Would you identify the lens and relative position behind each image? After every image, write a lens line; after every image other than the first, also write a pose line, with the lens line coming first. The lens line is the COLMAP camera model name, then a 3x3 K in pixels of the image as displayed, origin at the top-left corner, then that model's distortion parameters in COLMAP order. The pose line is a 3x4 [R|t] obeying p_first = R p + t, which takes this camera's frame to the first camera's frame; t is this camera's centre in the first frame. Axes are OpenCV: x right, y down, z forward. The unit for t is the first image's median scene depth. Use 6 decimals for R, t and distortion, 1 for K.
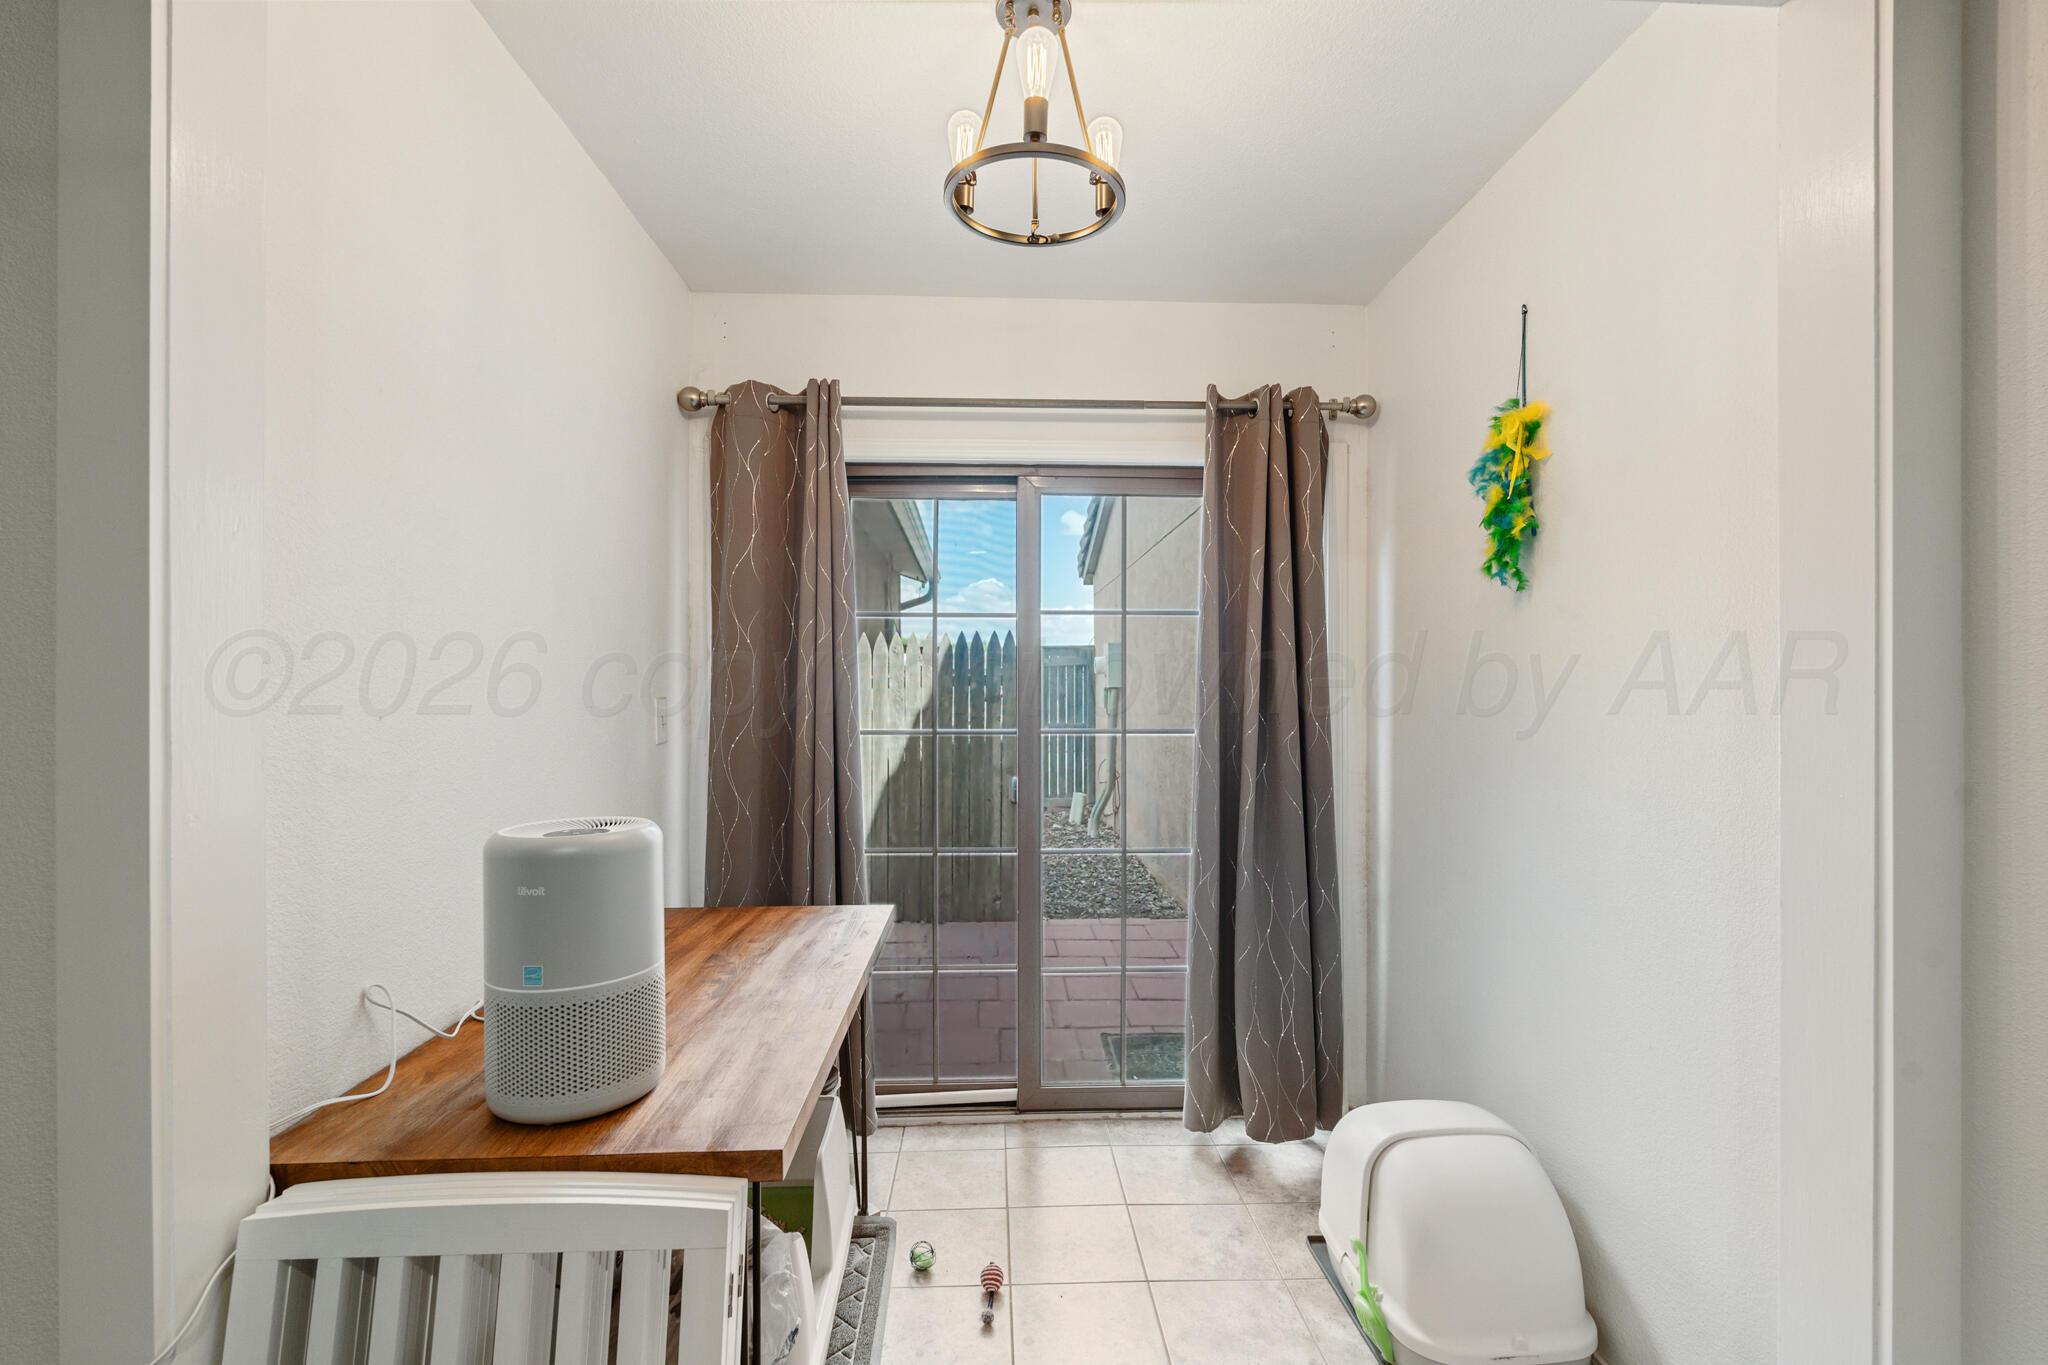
lens RADIAL K [[915.5, 0, 1030.2], [0, 915.5, 689.9], [0, 0, 1]] dist [-0.001446, -0.000276]
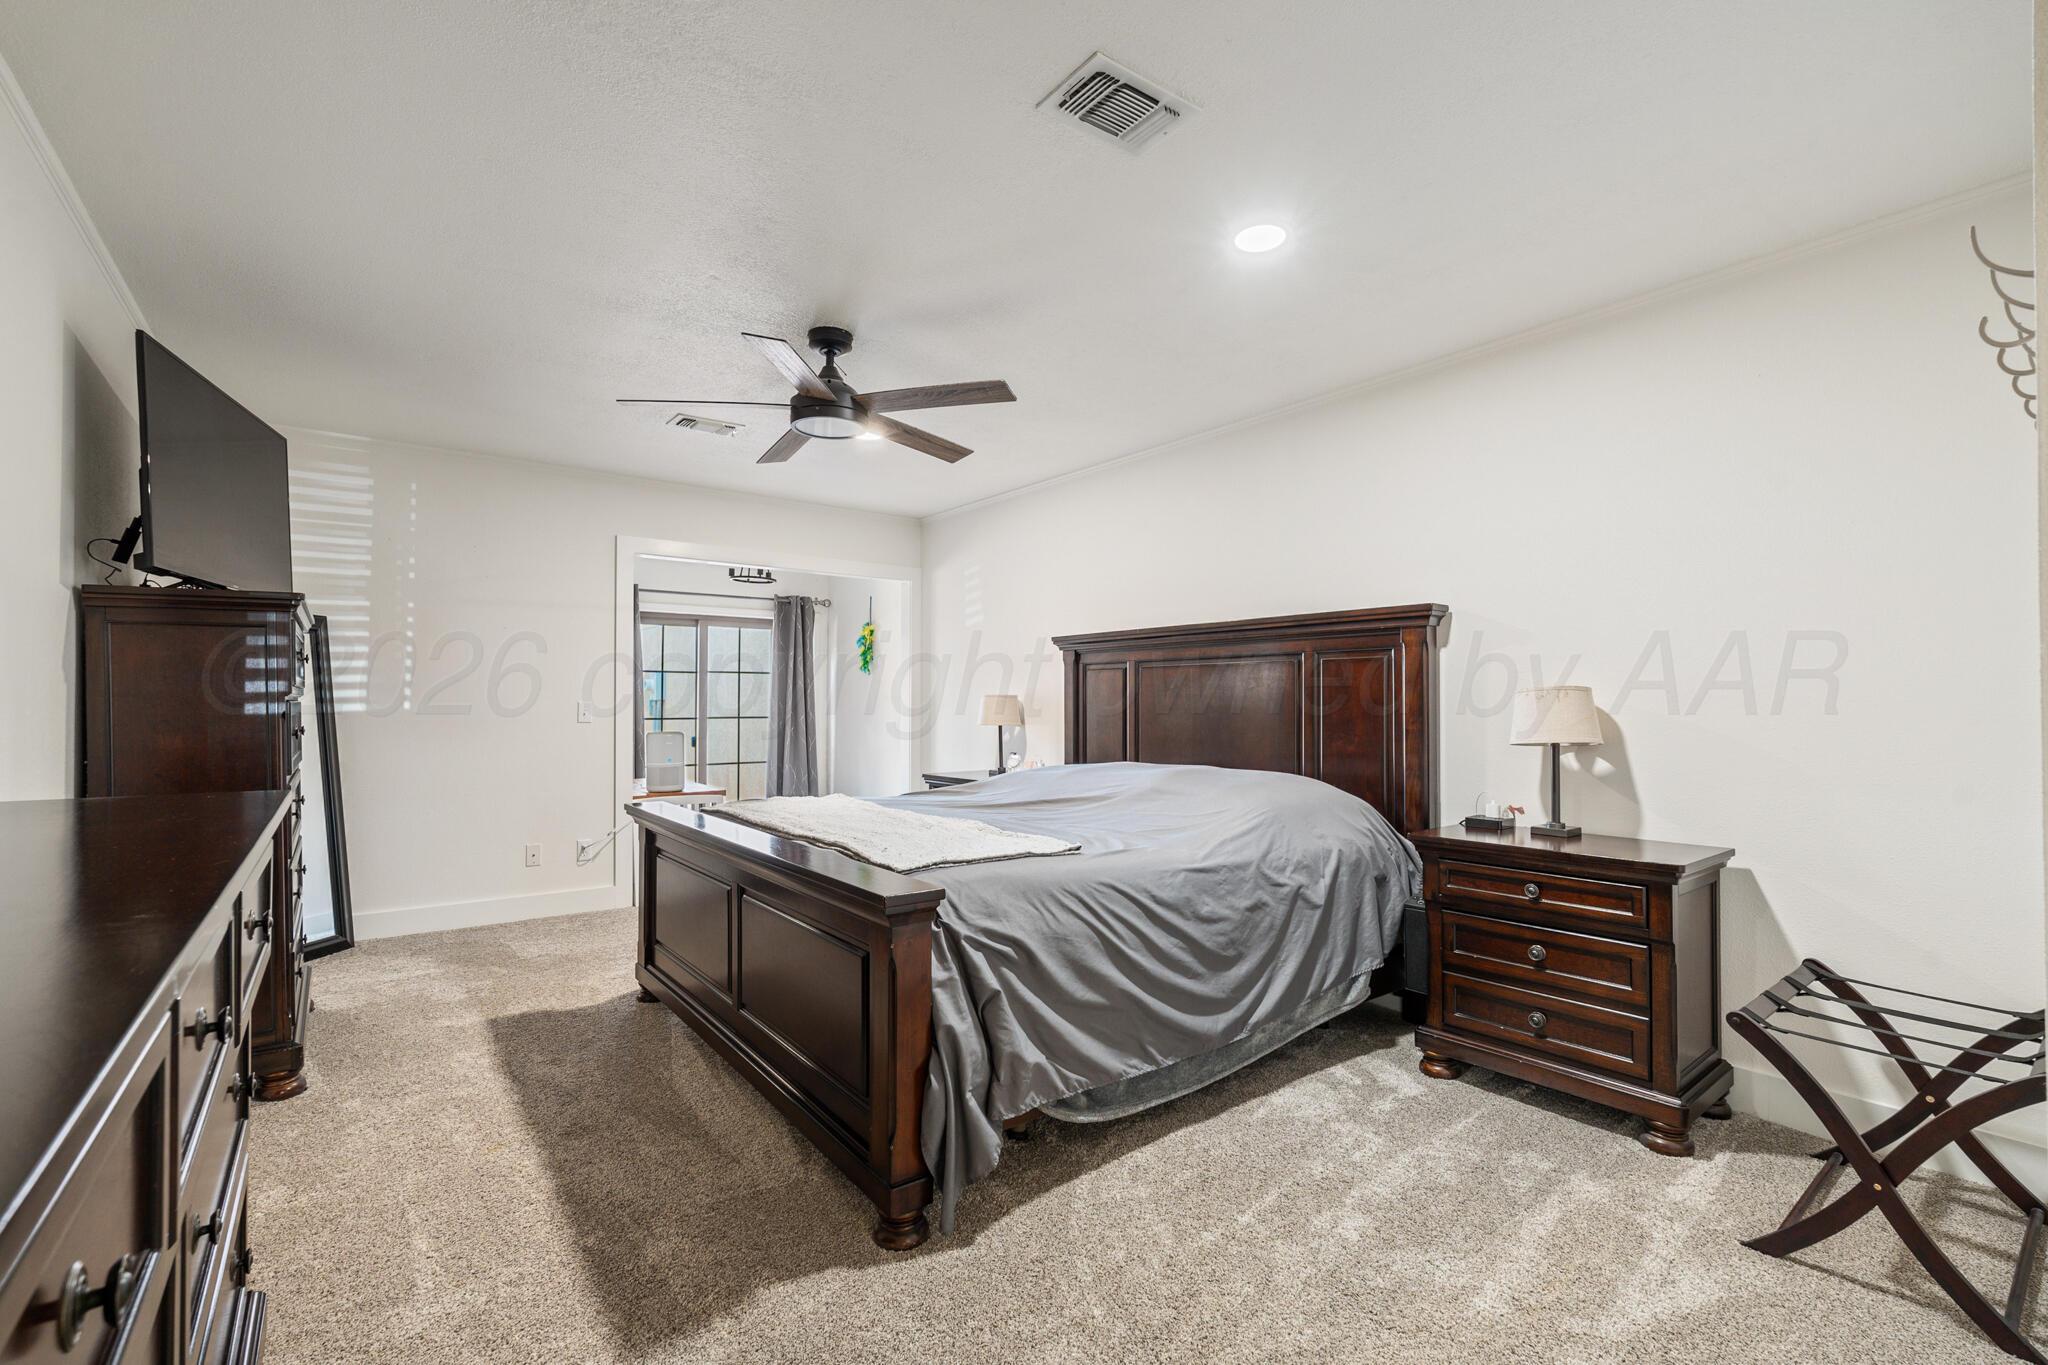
lens RADIAL K [[915.5, 0, 1030.2], [0, 915.5, 689.9], [0, 0, 1]] dist [-0.001446, -0.000276]
pose [[0.831126, 0.006645, 0.556044, -0.947612], [0.000982, 0.999910, -0.013417, 0.003858], [-0.556083, 0.011697, 0.831044, -2.352131]]
